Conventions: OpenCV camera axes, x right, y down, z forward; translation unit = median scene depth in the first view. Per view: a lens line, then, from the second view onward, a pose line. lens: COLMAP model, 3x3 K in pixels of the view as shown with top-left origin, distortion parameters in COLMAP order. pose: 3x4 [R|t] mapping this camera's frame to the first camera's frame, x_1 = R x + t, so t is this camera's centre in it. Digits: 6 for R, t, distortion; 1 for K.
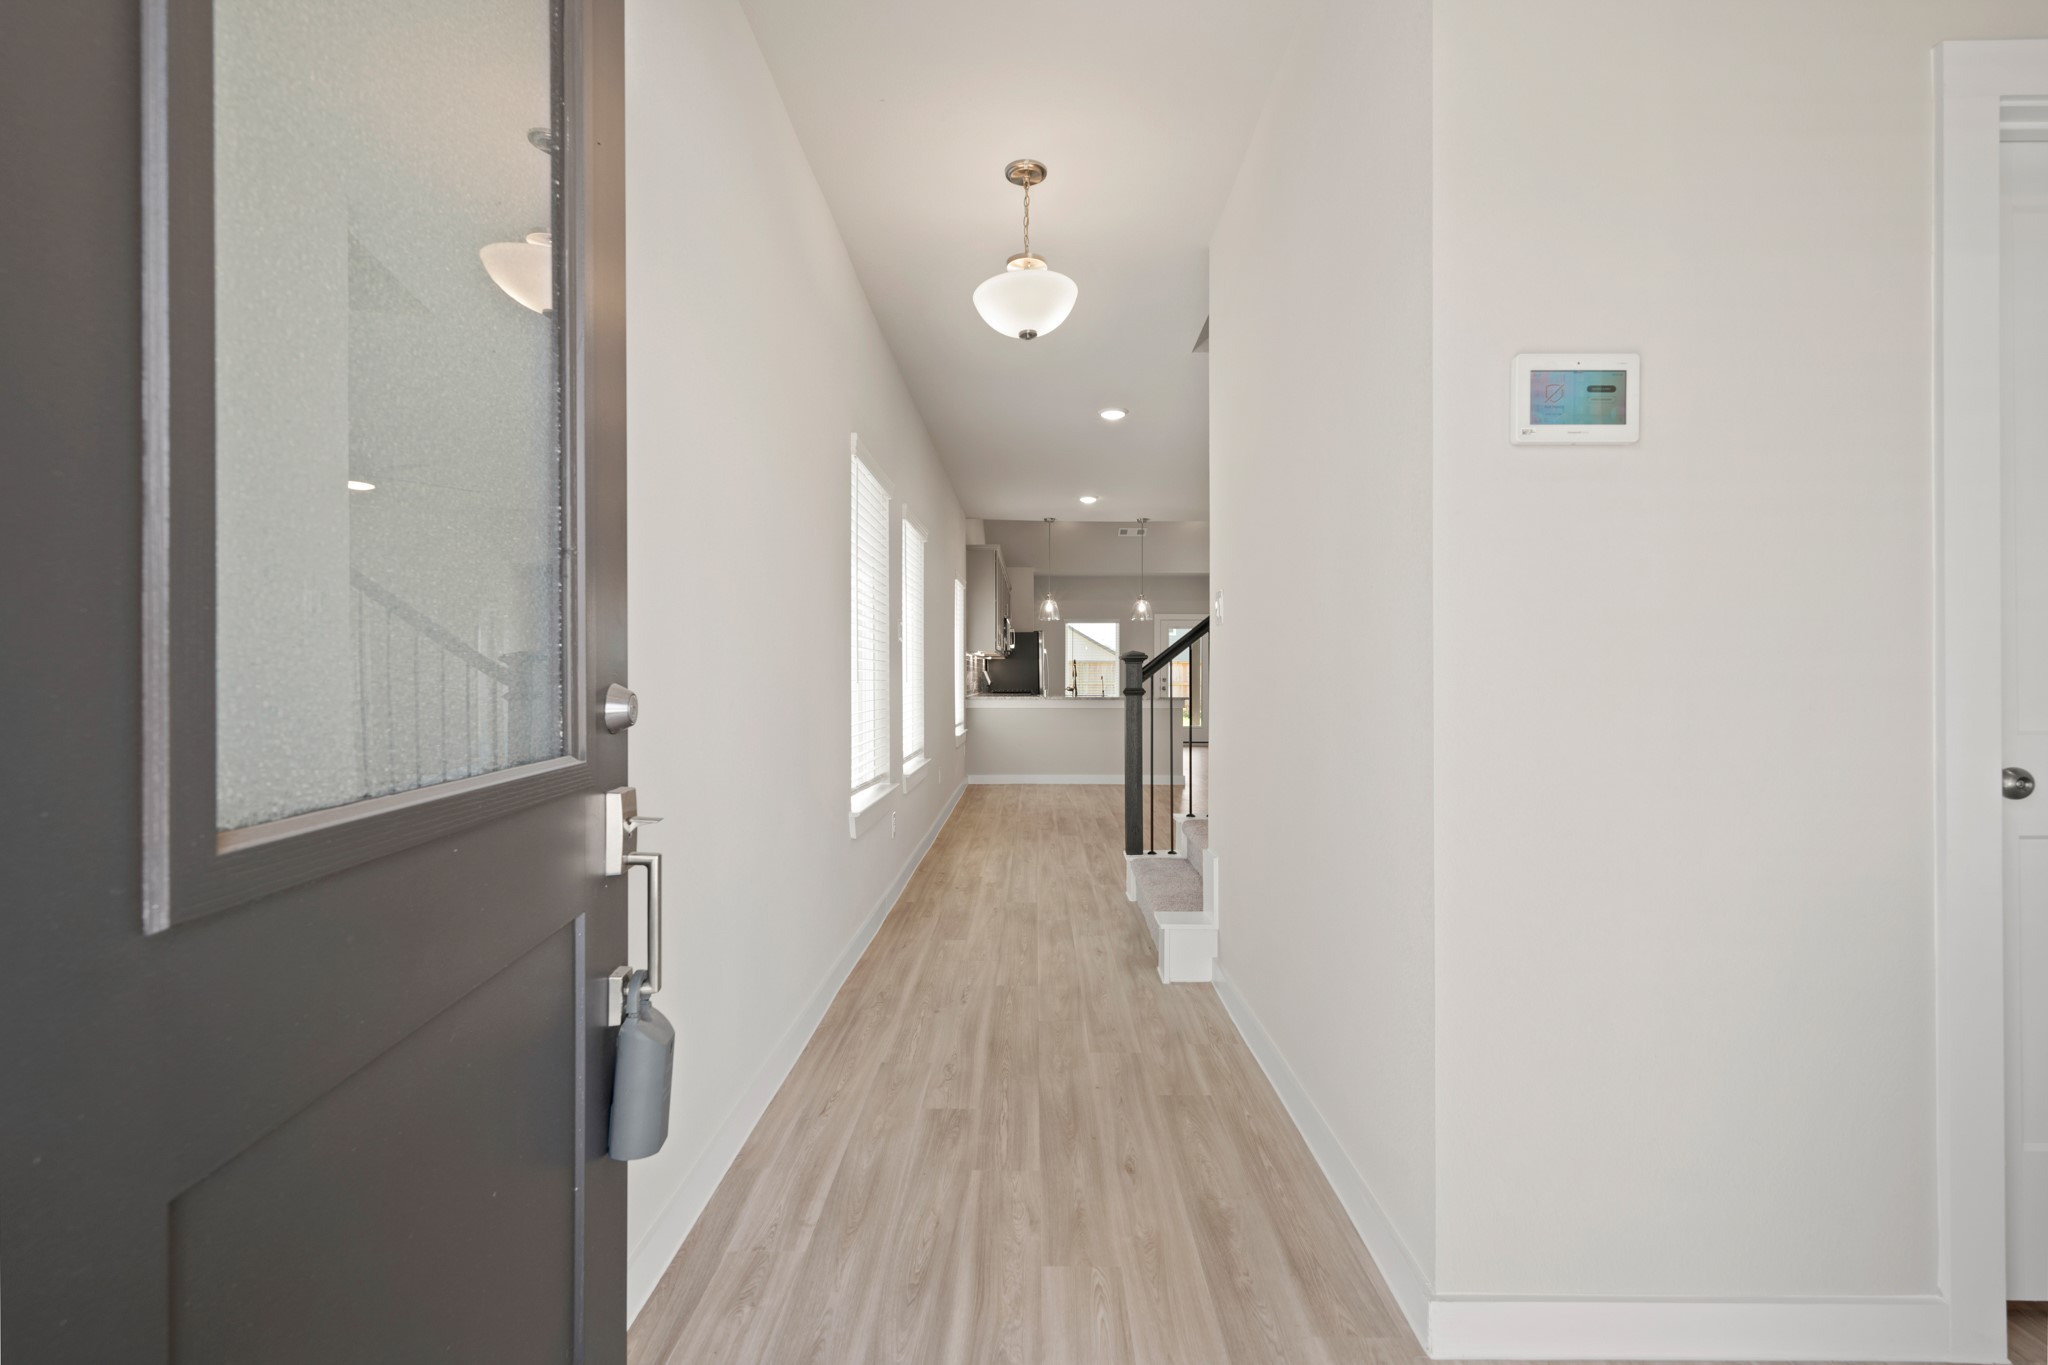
lens RADIAL K [[921.6, 0, 1025.1], [0, 921.6, 679.1], [0, 0, 1]] dist [0.003365, -0.000452]
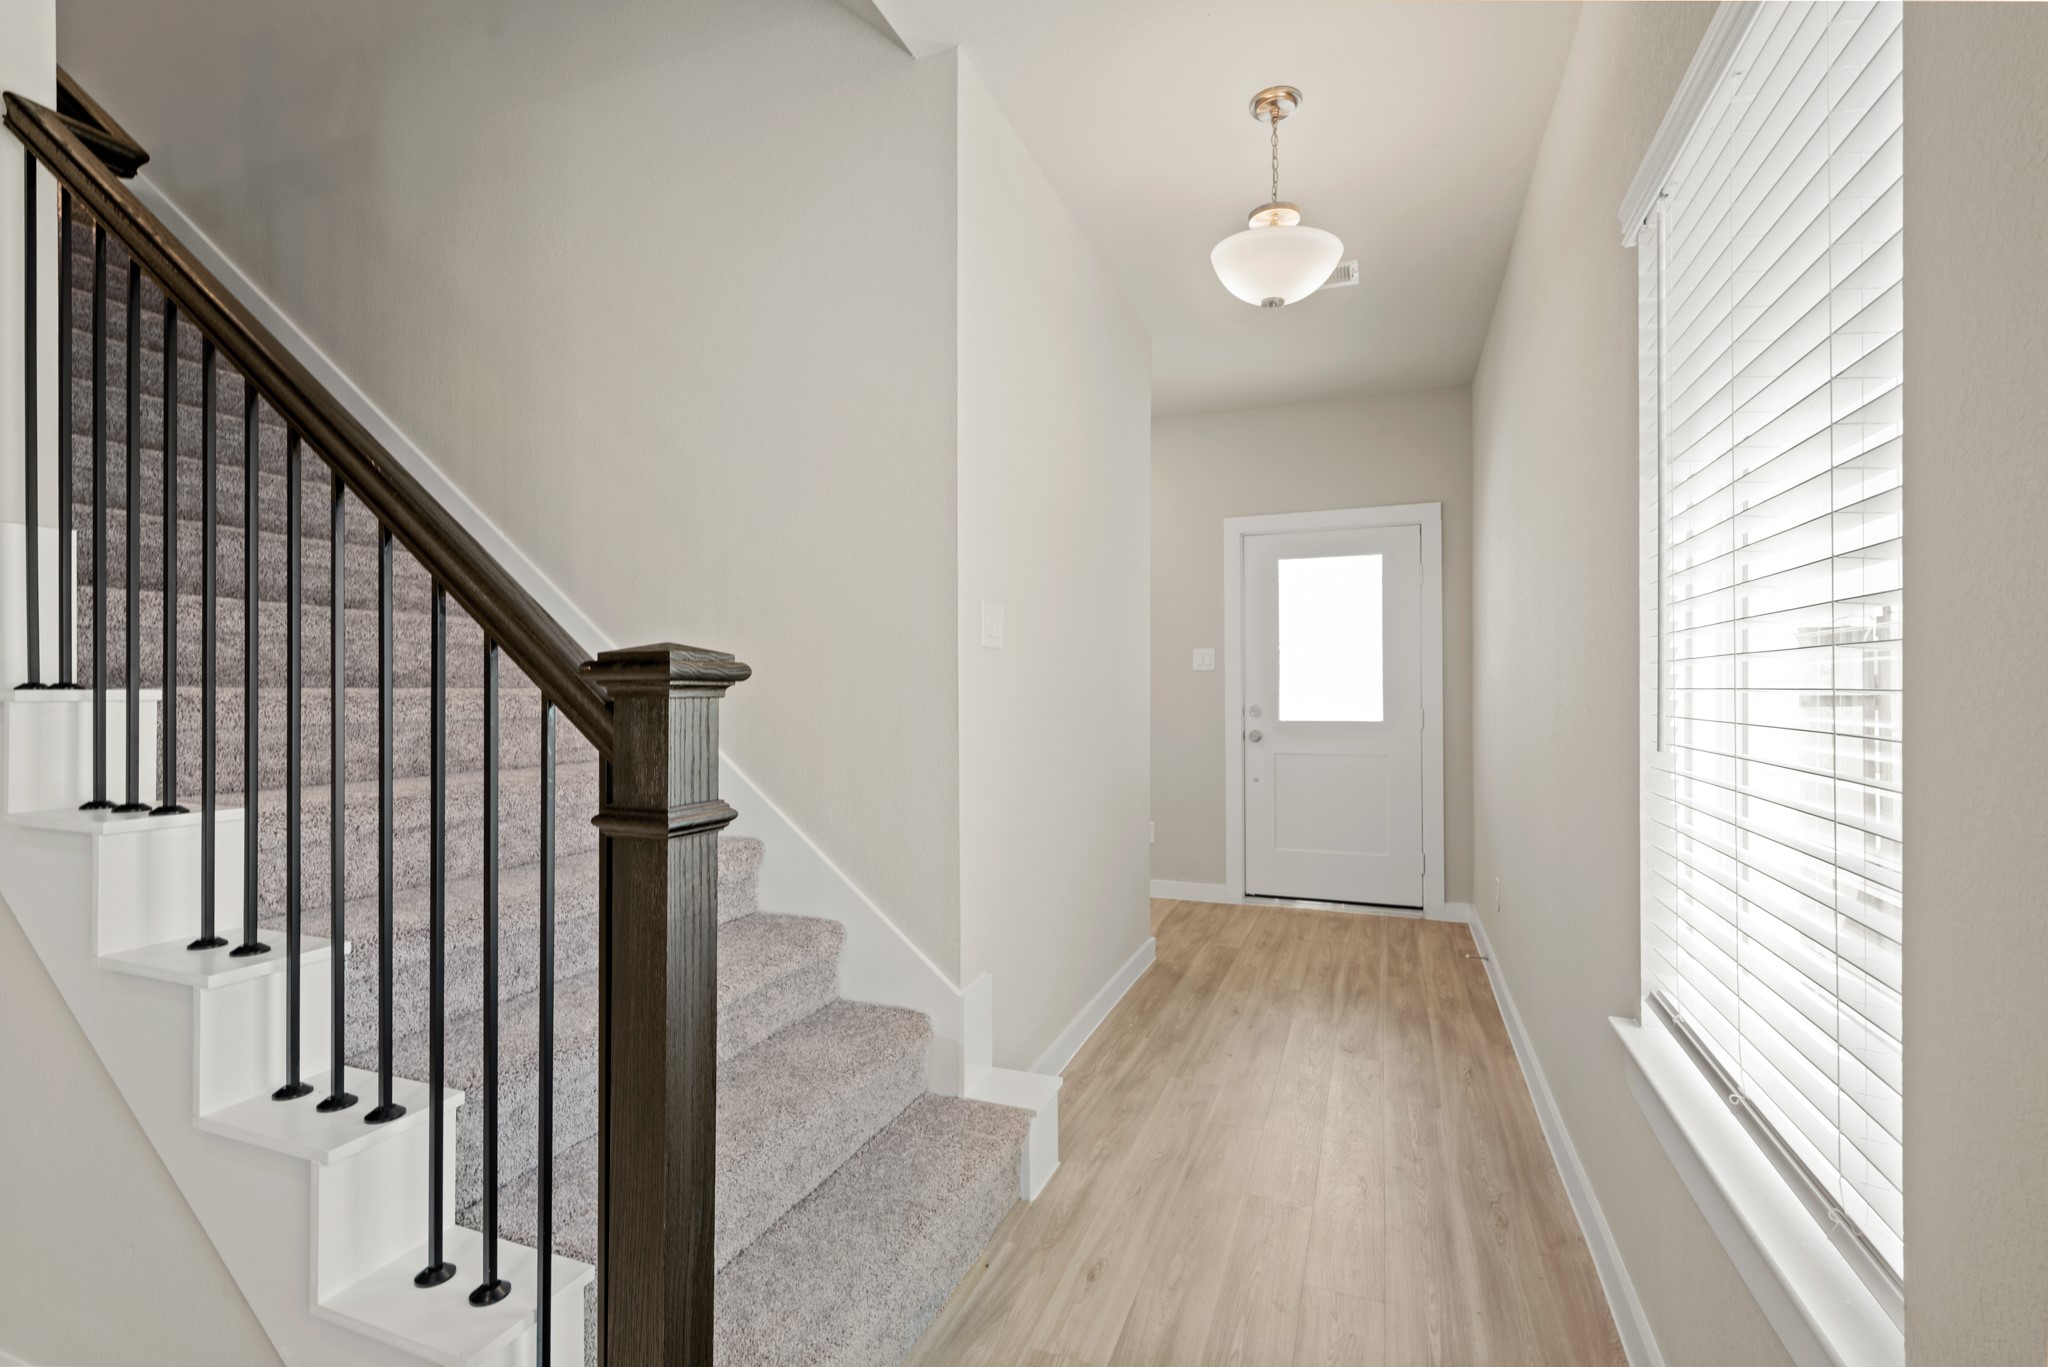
lens RADIAL K [[921.6, 0, 1024.3], [0, 921.6, 683.7], [0, 0, 1]] dist [0.003365, -0.000452]
pose [[-0.936255, 0.001571, 0.351318, -0.092755], [0.000526, 0.999995, -0.003070, -0.036490], [-0.351322, -0.002689, -0.936251, 2.237304]]
